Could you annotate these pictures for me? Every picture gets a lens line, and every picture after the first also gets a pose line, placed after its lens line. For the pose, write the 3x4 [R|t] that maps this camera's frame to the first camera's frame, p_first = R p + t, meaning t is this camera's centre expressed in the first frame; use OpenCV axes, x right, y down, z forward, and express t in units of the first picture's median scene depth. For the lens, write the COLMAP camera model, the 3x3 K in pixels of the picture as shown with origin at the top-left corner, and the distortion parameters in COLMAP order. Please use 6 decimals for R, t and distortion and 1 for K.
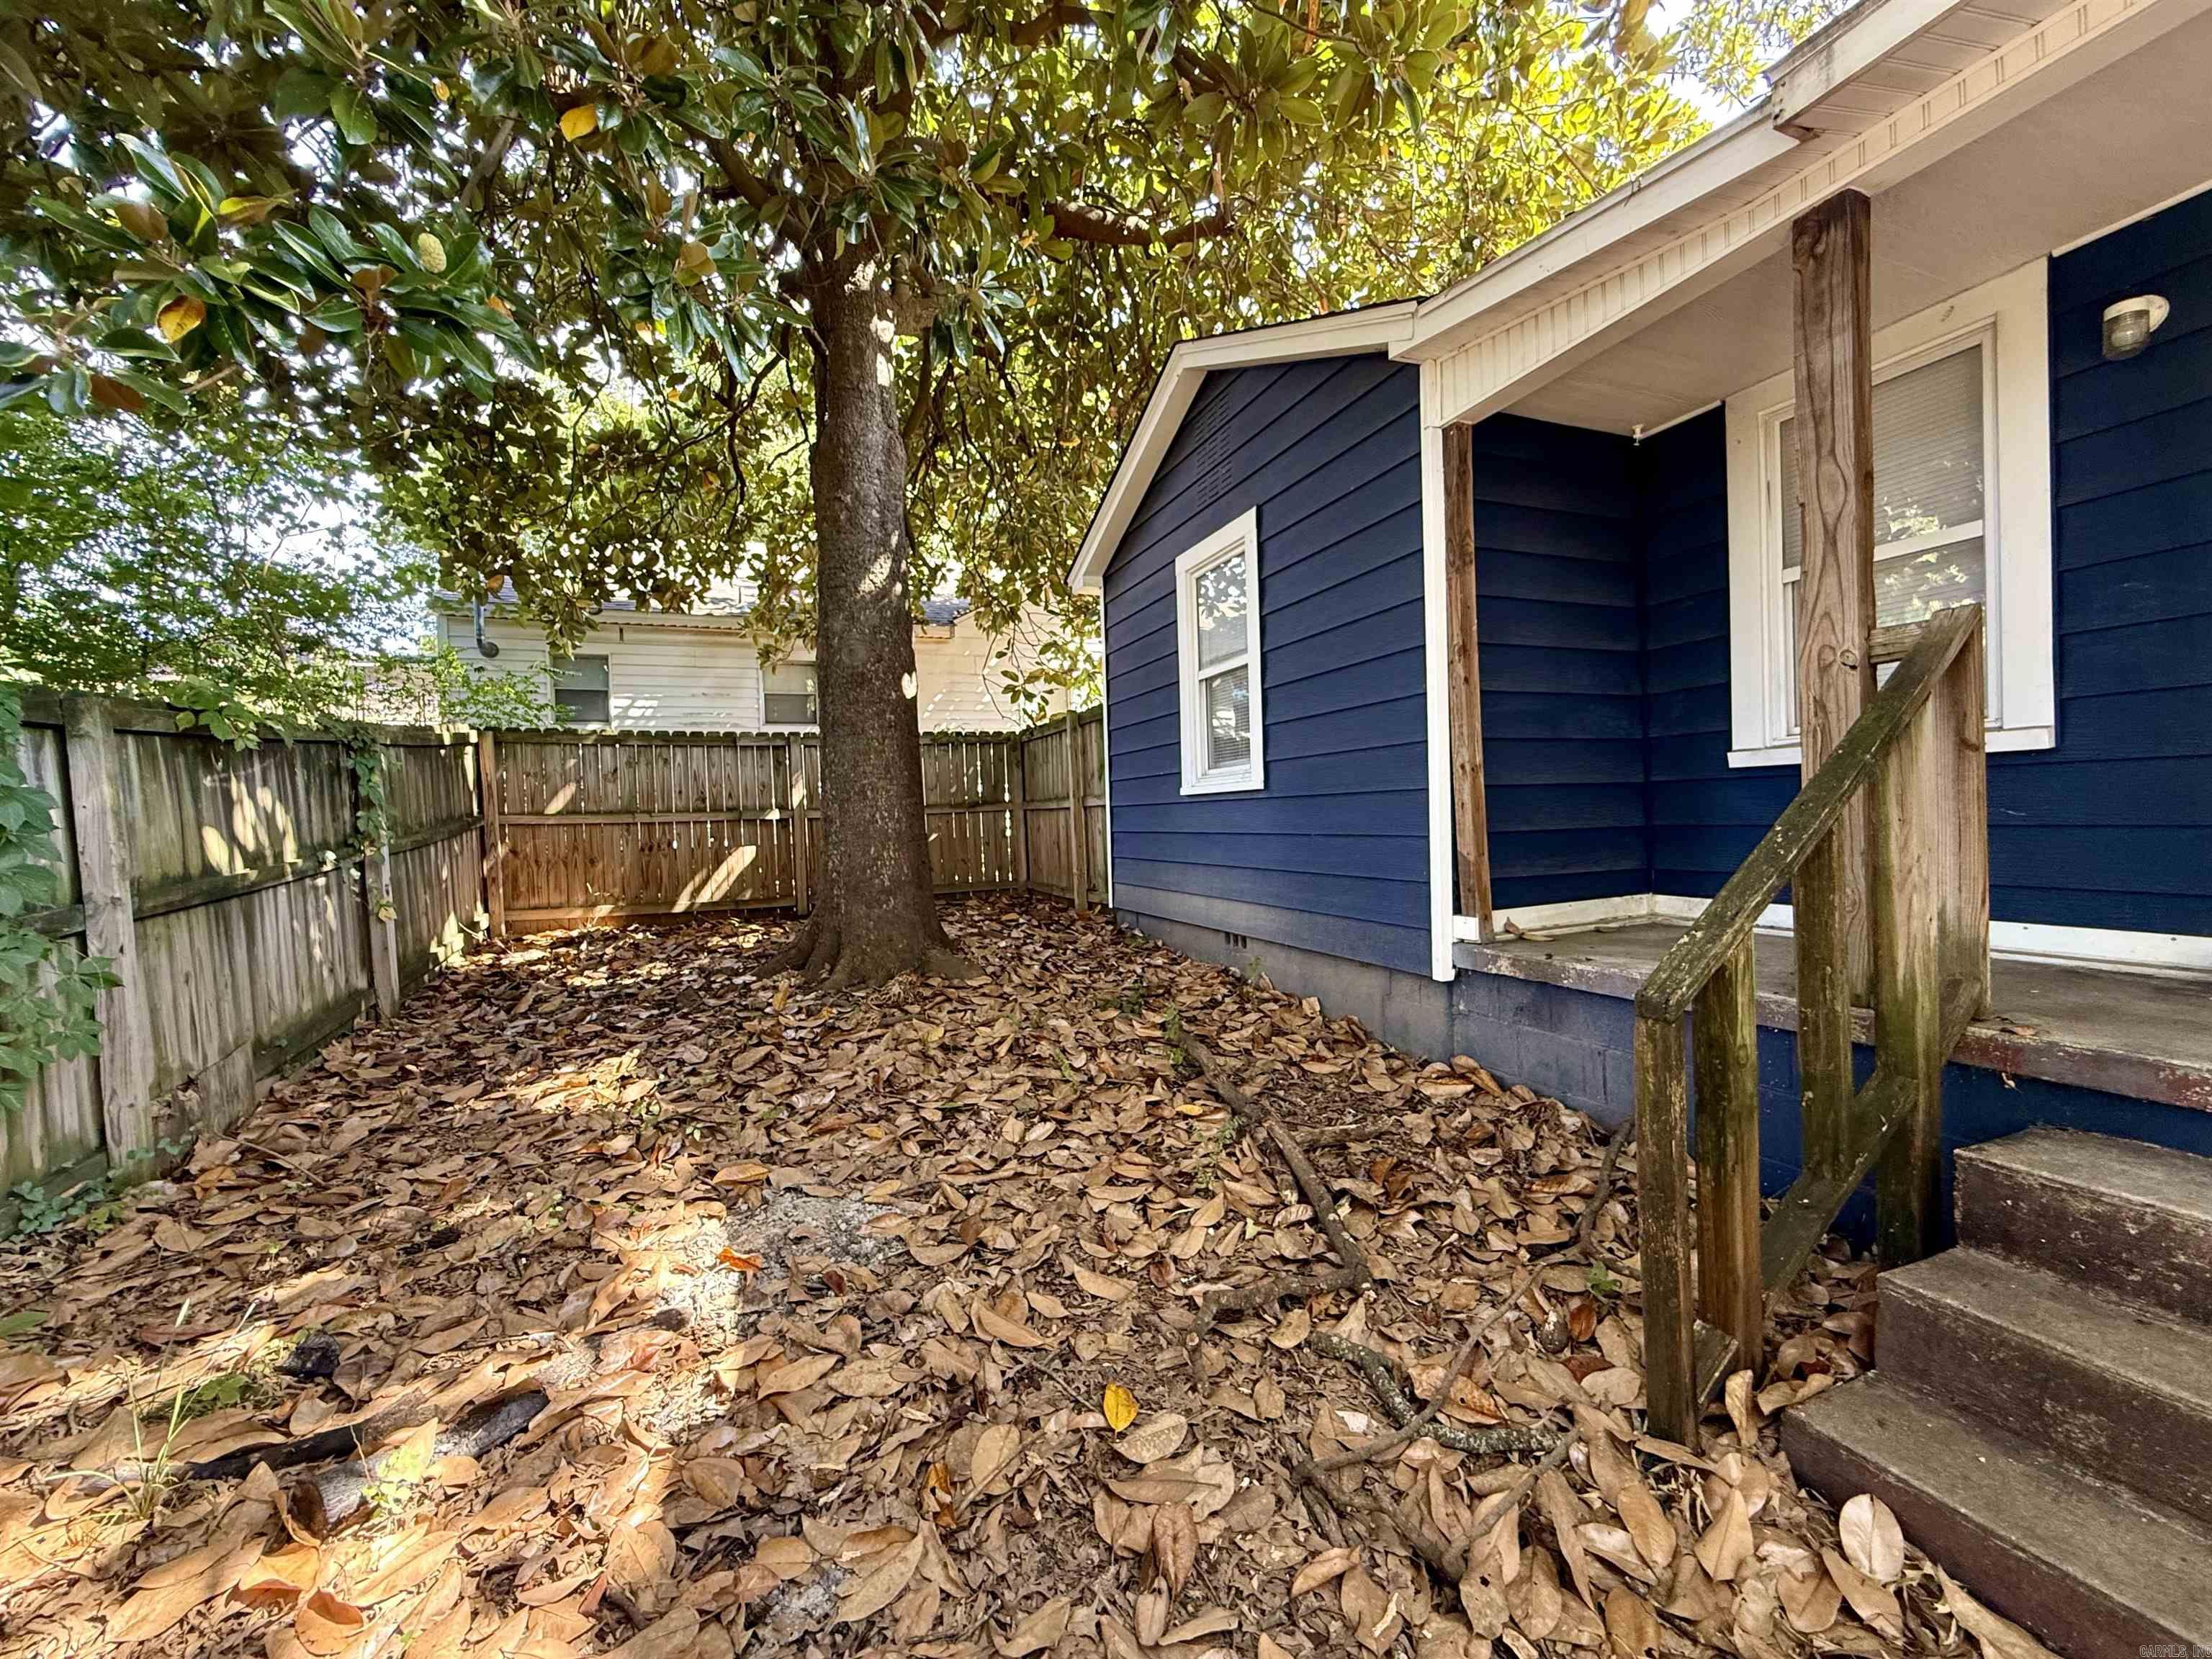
lens RADIAL K [[895.6, 0, 1103.3], [0, 895.6, 829.1], [0, 0, 1]] dist [0.002024, 0.000075]
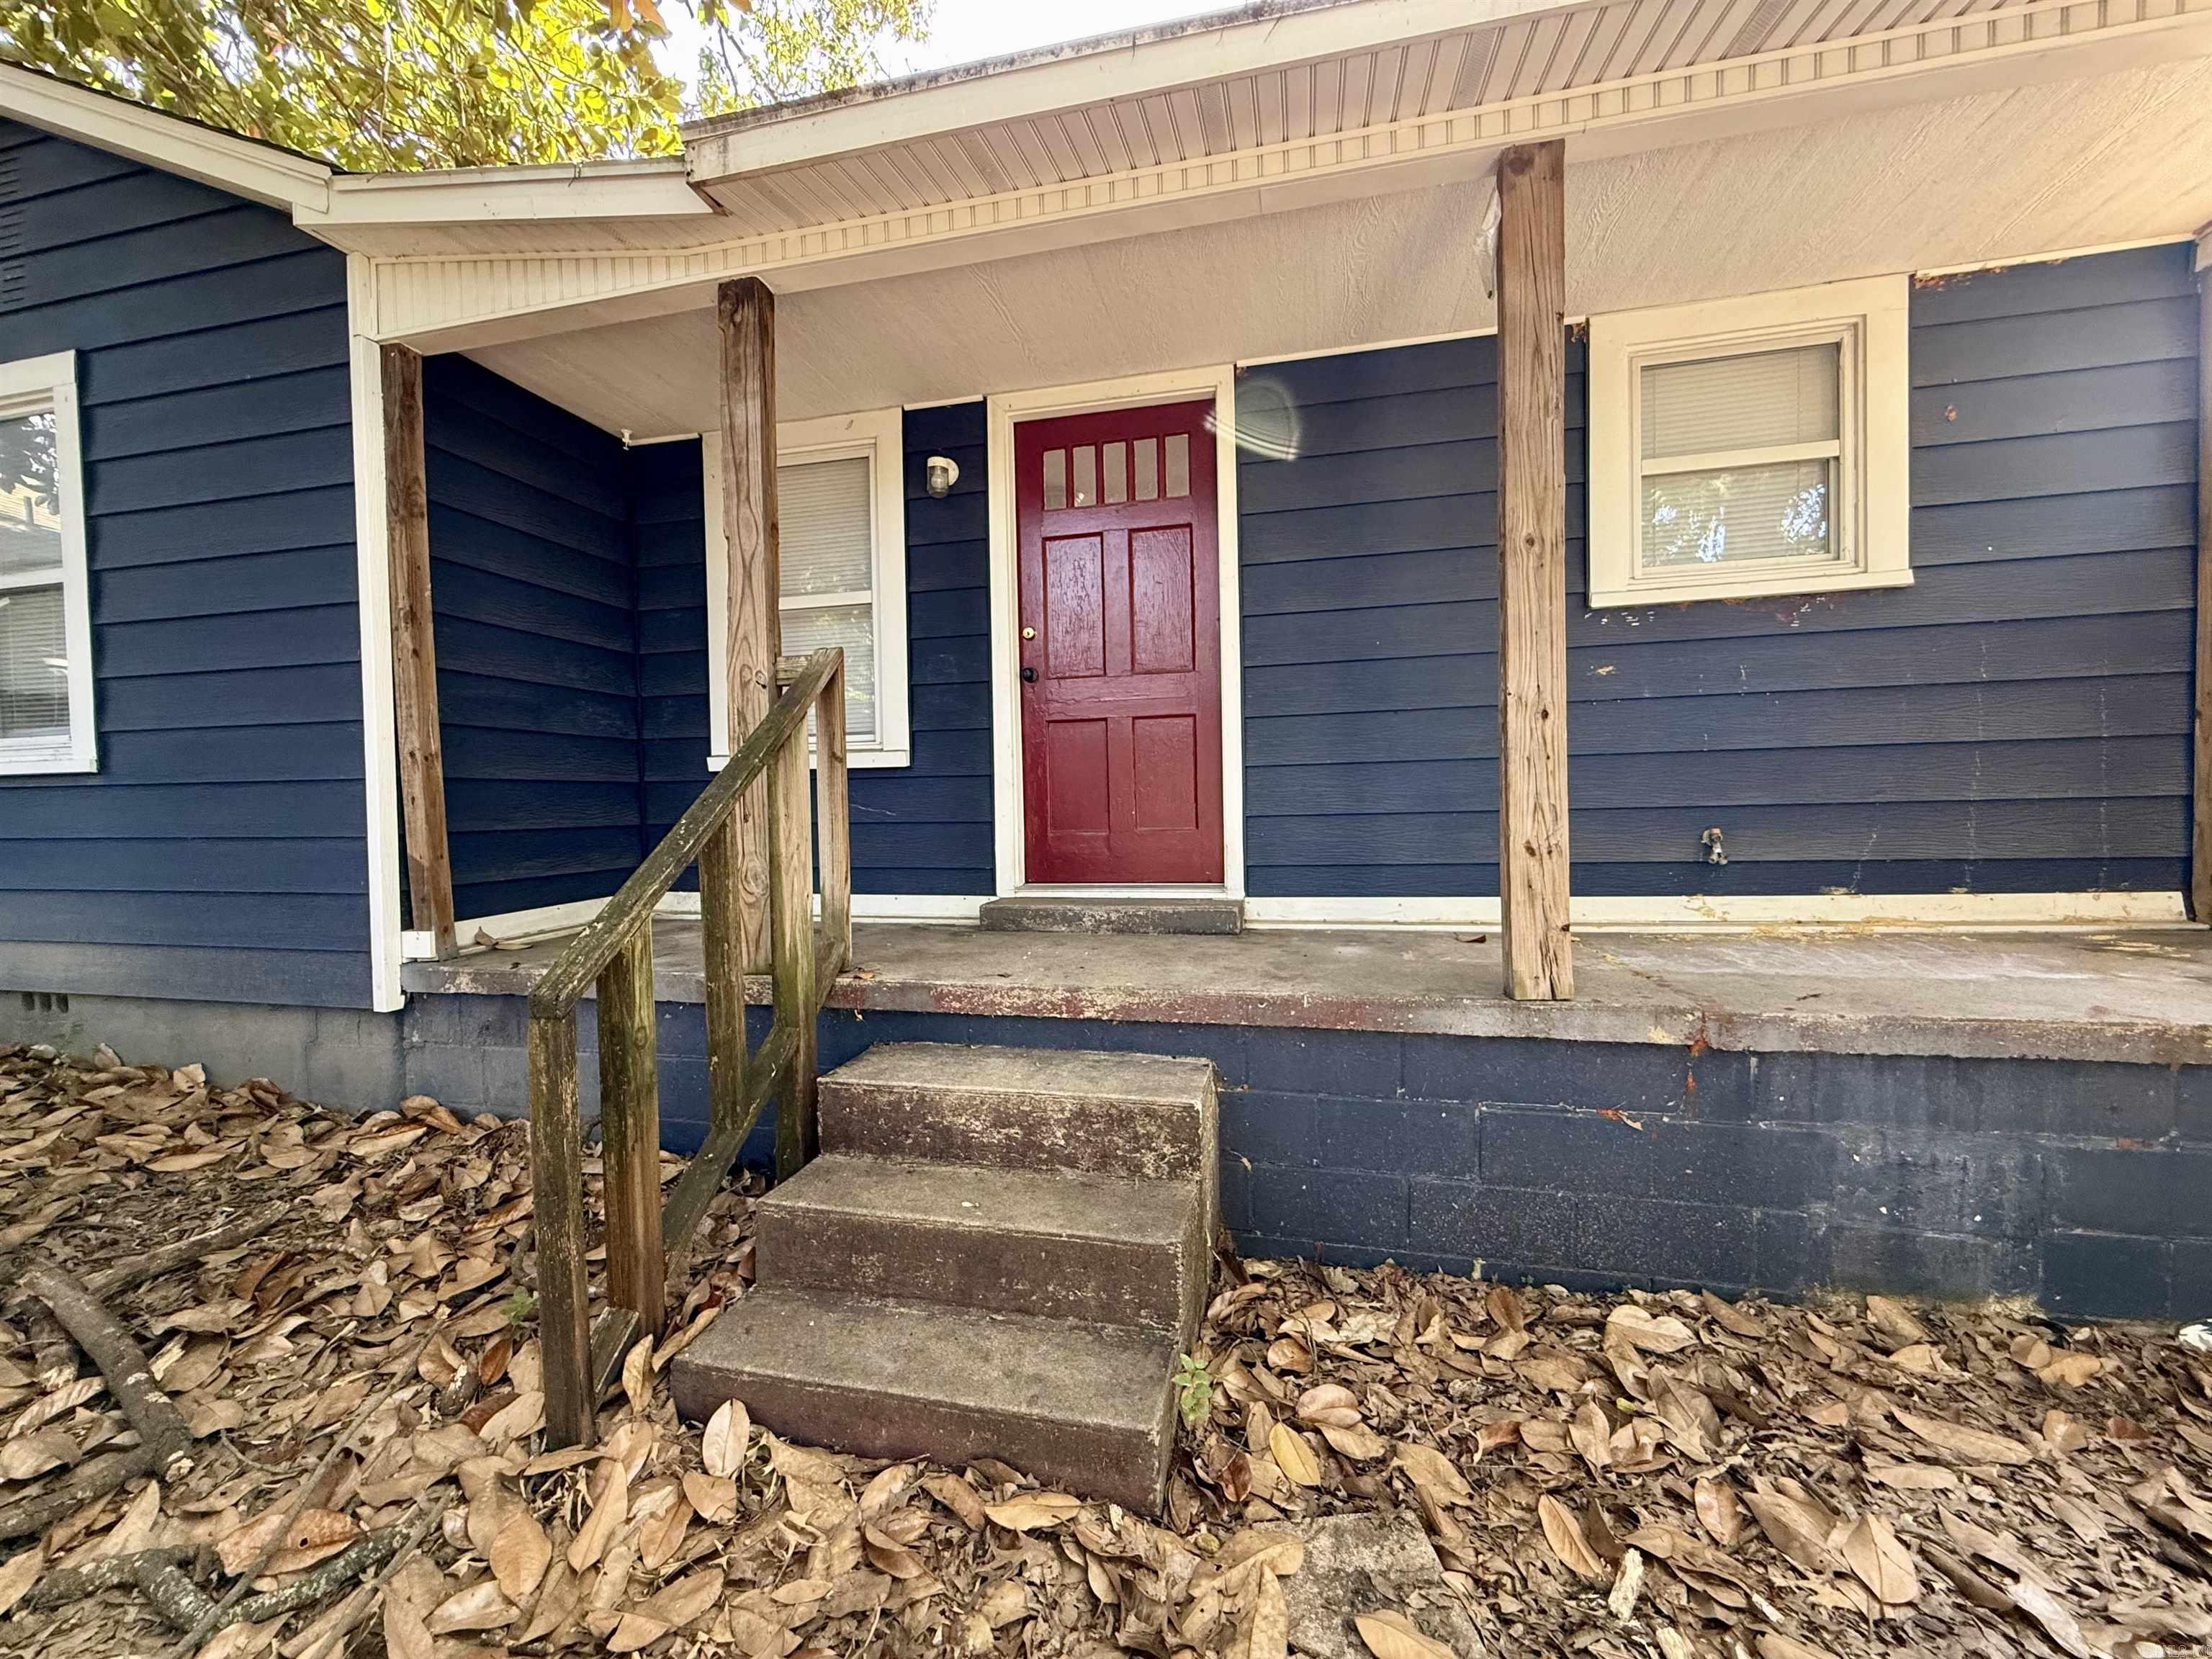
lens RADIAL K [[895.6, 0, 1104.9], [0, 895.6, 828.1], [0, 0, 1]] dist [0.002024, 0.000075]
pose [[0.563677, -0.004228, 0.825984, 0.102617], [0.008472, 0.999964, -0.000663, 0.008753], [-0.825952, 0.007371, 0.563693, -0.026104]]
